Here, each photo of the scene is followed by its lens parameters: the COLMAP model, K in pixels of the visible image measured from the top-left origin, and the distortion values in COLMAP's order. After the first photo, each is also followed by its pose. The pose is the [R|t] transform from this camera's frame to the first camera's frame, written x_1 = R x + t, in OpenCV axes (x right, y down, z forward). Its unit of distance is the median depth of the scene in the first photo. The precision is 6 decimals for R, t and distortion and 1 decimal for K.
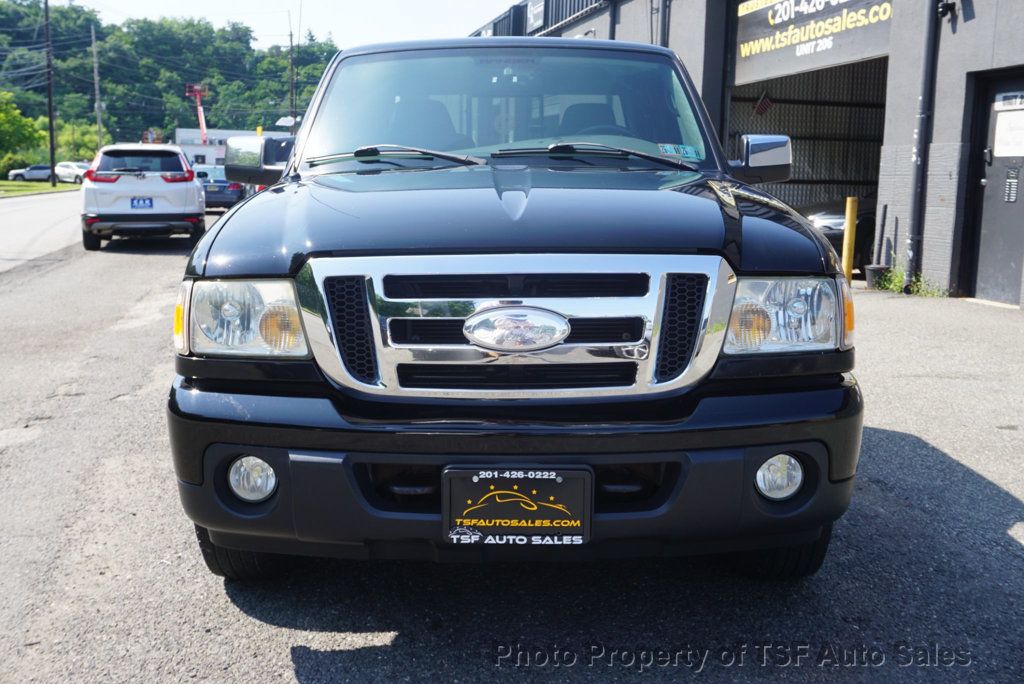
lens RADIAL K [[1058.3, 0, 512.0], [0, 1058.3, 342.0], [0, 0, 1]] dist [0.009168, 0.007498]
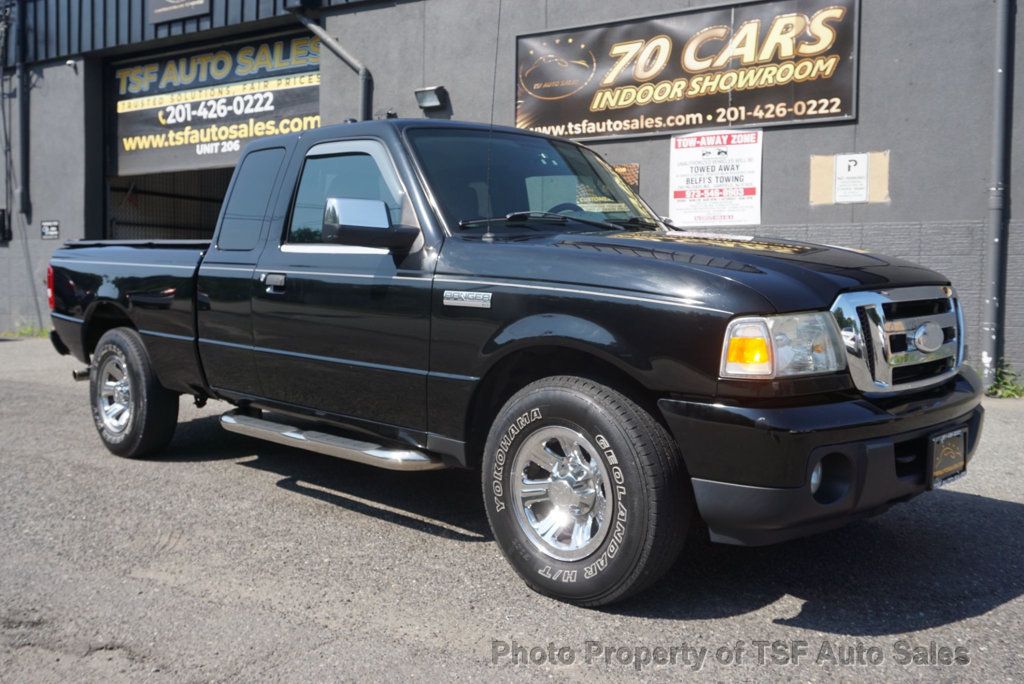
lens RADIAL K [[935.1, 0, 512.0], [0, 935.1, 342.0], [0, 0, 1]] dist [-0.004794, -0.003592]
pose [[0.696188, -0.055705, 0.715695, -0.220087], [0.109367, 0.993577, -0.029053, -0.004983], [-0.709480, 0.098499, 0.697808, 0.085558]]
